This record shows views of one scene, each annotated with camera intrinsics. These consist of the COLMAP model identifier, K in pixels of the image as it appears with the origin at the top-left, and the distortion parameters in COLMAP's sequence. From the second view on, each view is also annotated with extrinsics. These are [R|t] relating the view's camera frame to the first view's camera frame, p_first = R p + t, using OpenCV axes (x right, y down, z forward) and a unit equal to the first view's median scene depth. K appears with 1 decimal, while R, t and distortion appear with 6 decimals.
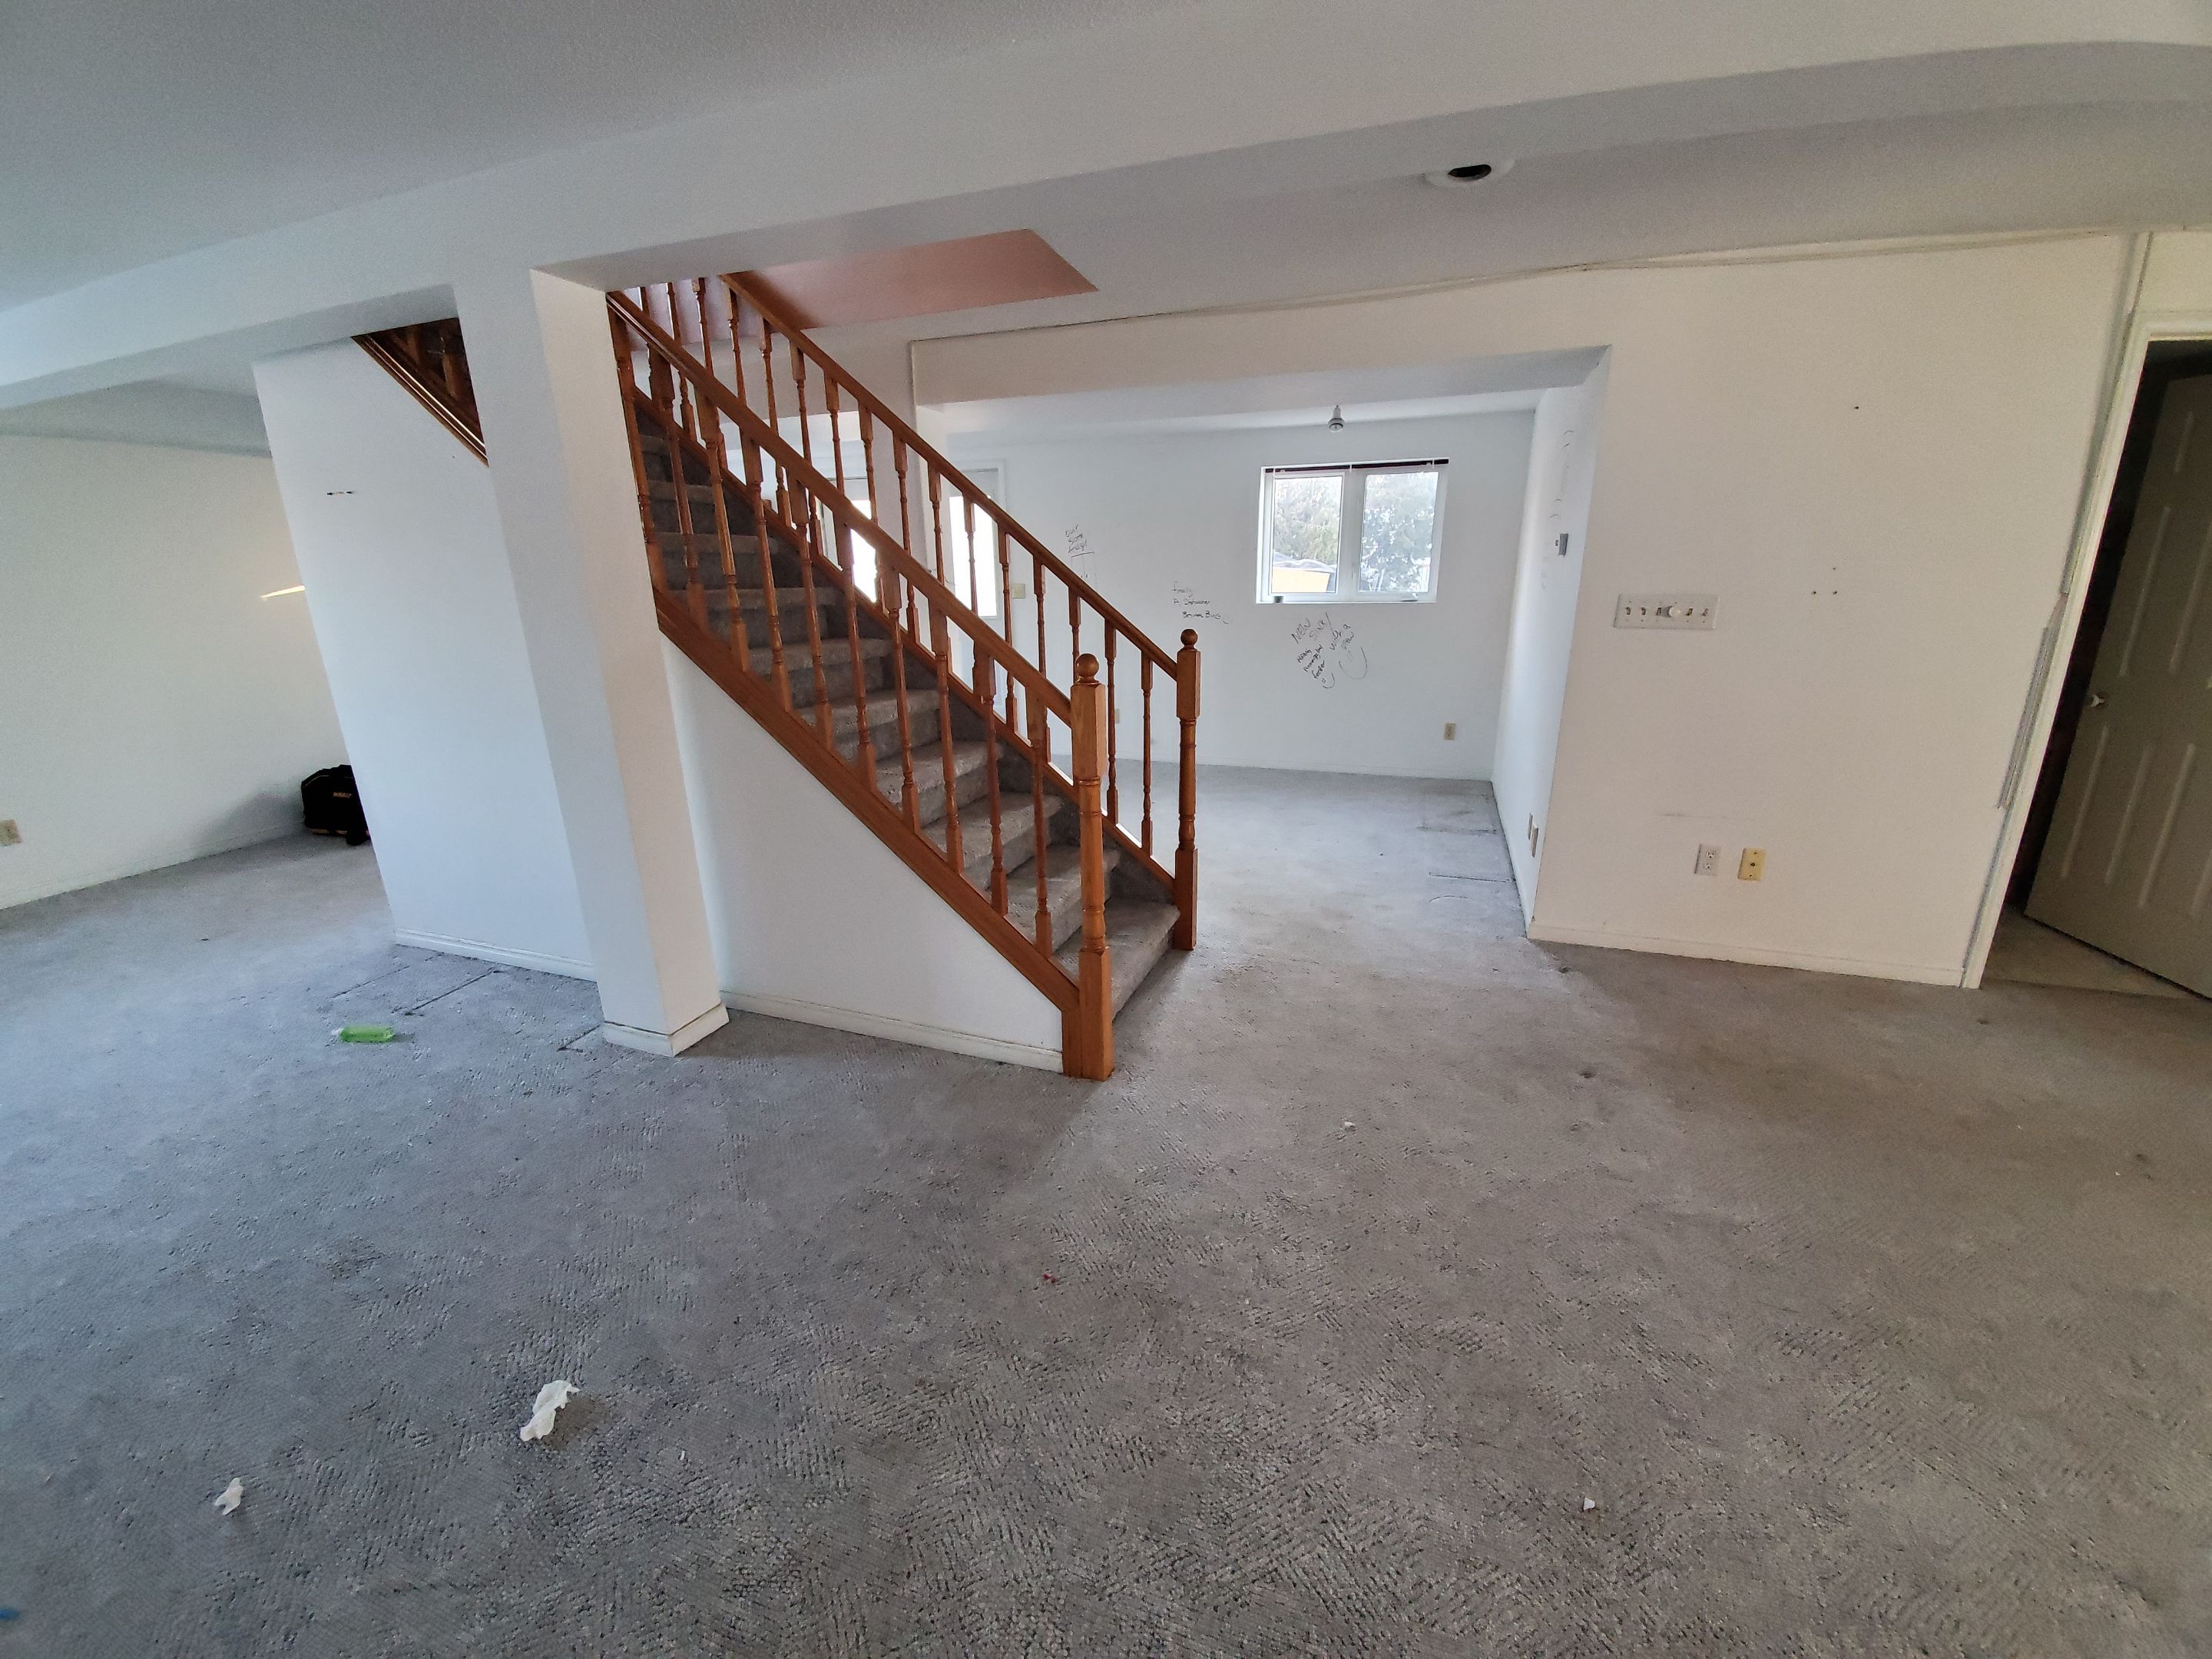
lens RADIAL K [[879.7, 0, 1110.9], [0, 879.7, 836.3], [0, 0, 1]] dist [0.007695, -0.014972]
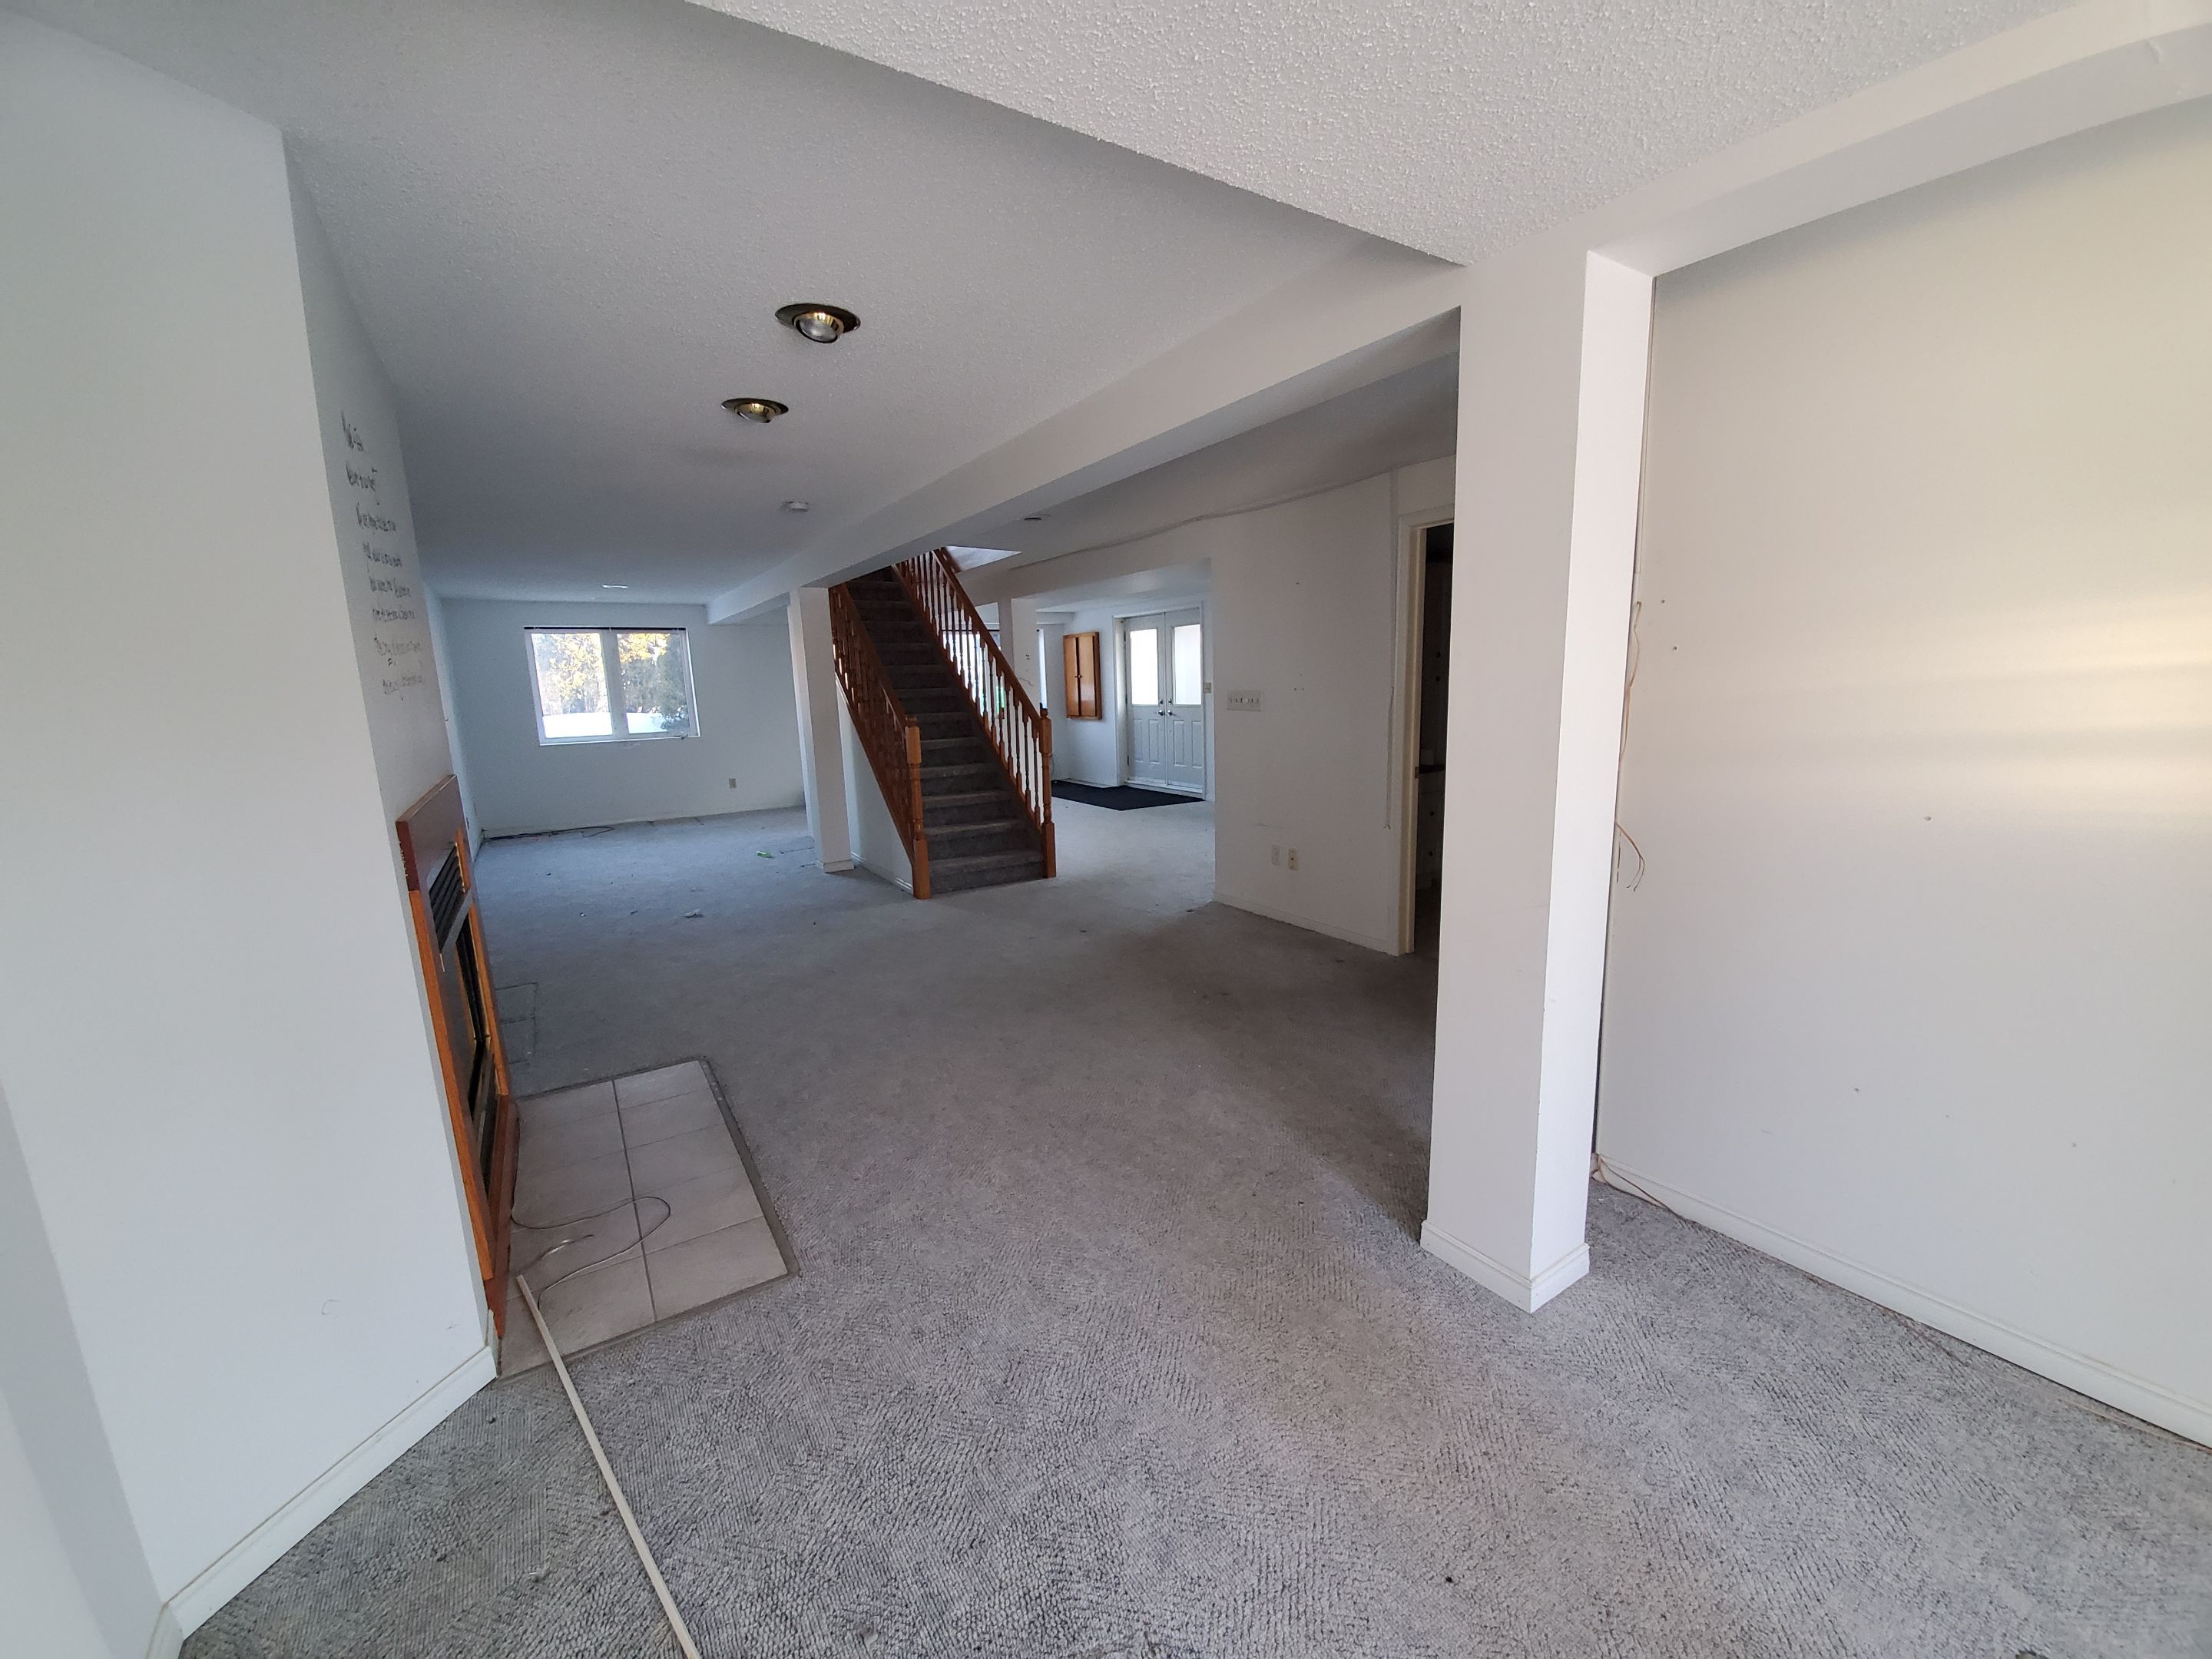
lens RADIAL K [[879.7, 0, 1110.9], [0, 879.7, 836.3], [0, 0, 1]] dist [0.007695, -0.014972]
pose [[0.788533, 0.098358, -0.607075, 1.495212], [-0.158882, 0.986198, -0.046589, 0.122459], [0.594114, 0.133191, 0.793277, -0.466036]]
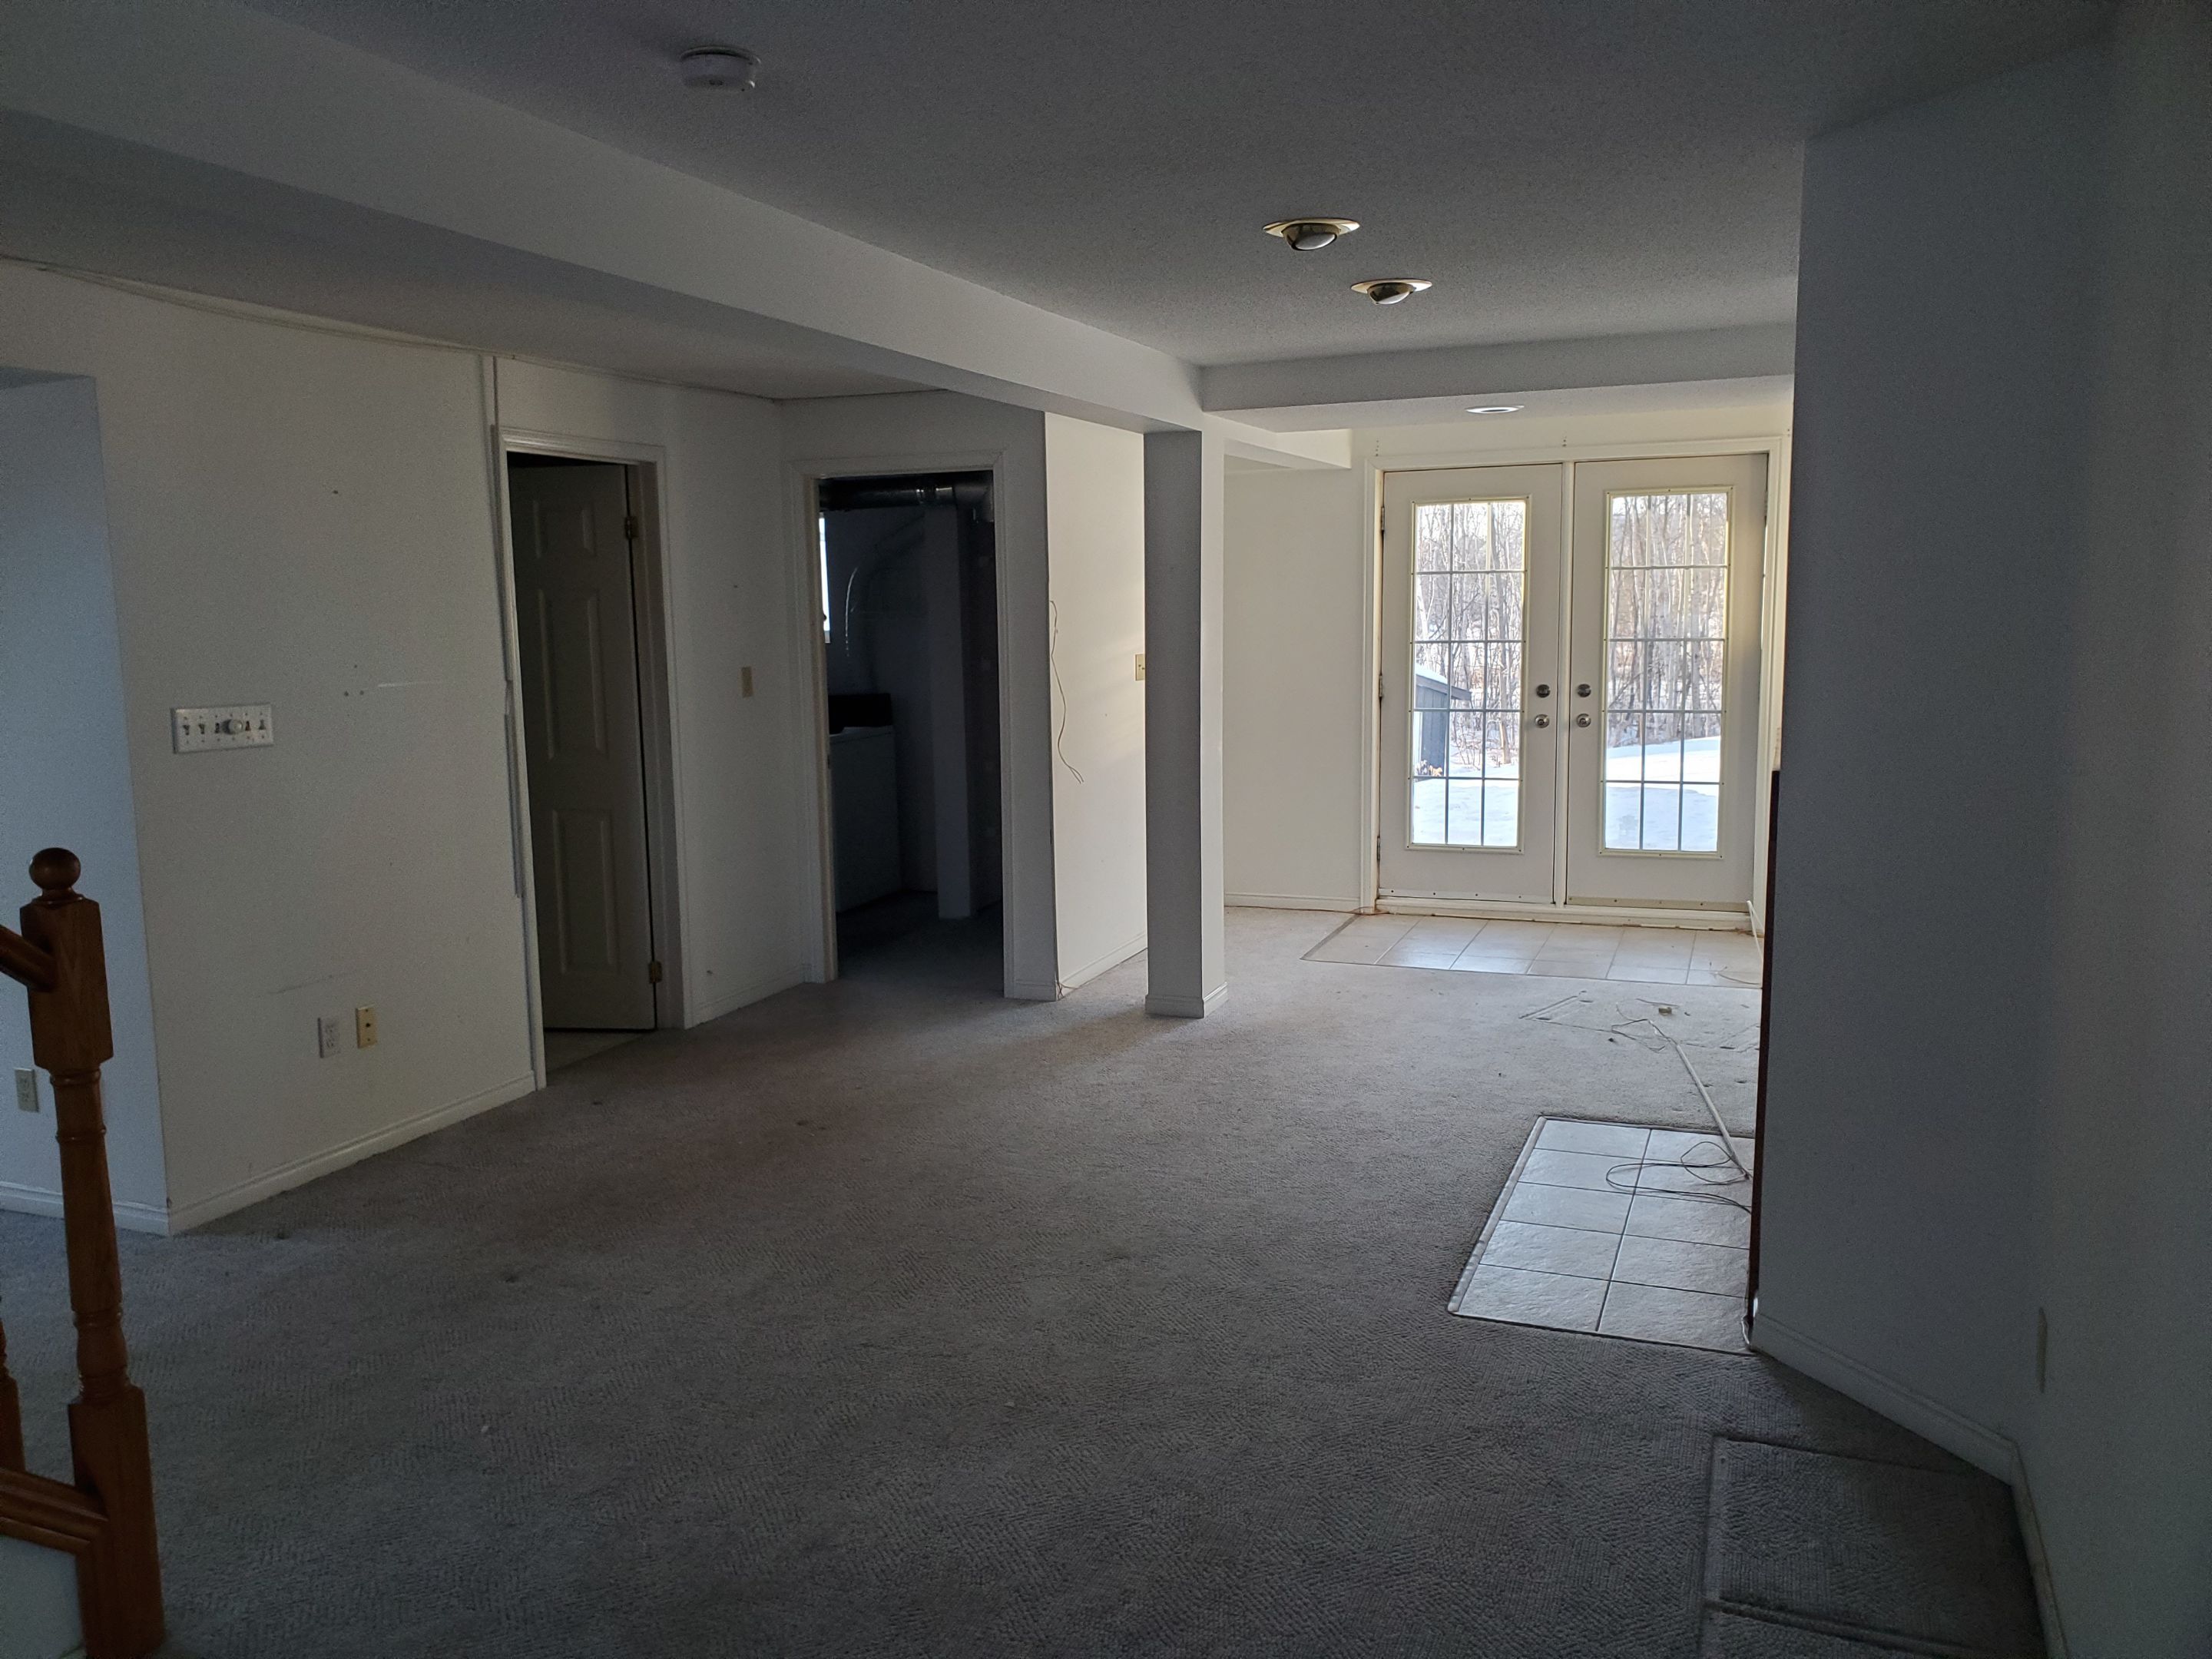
lens RADIAL K [[1763.4, 0, 1106.0], [0, 1763.4, 829.5], [0, 0, 1]] dist [0.097851, -0.102117]
pose [[0.015894, -0.111574, 0.993629, -0.890025], [0.299609, 0.948623, 0.101728, -0.105858], [-0.953930, 0.296083, 0.048506, 0.243437]]
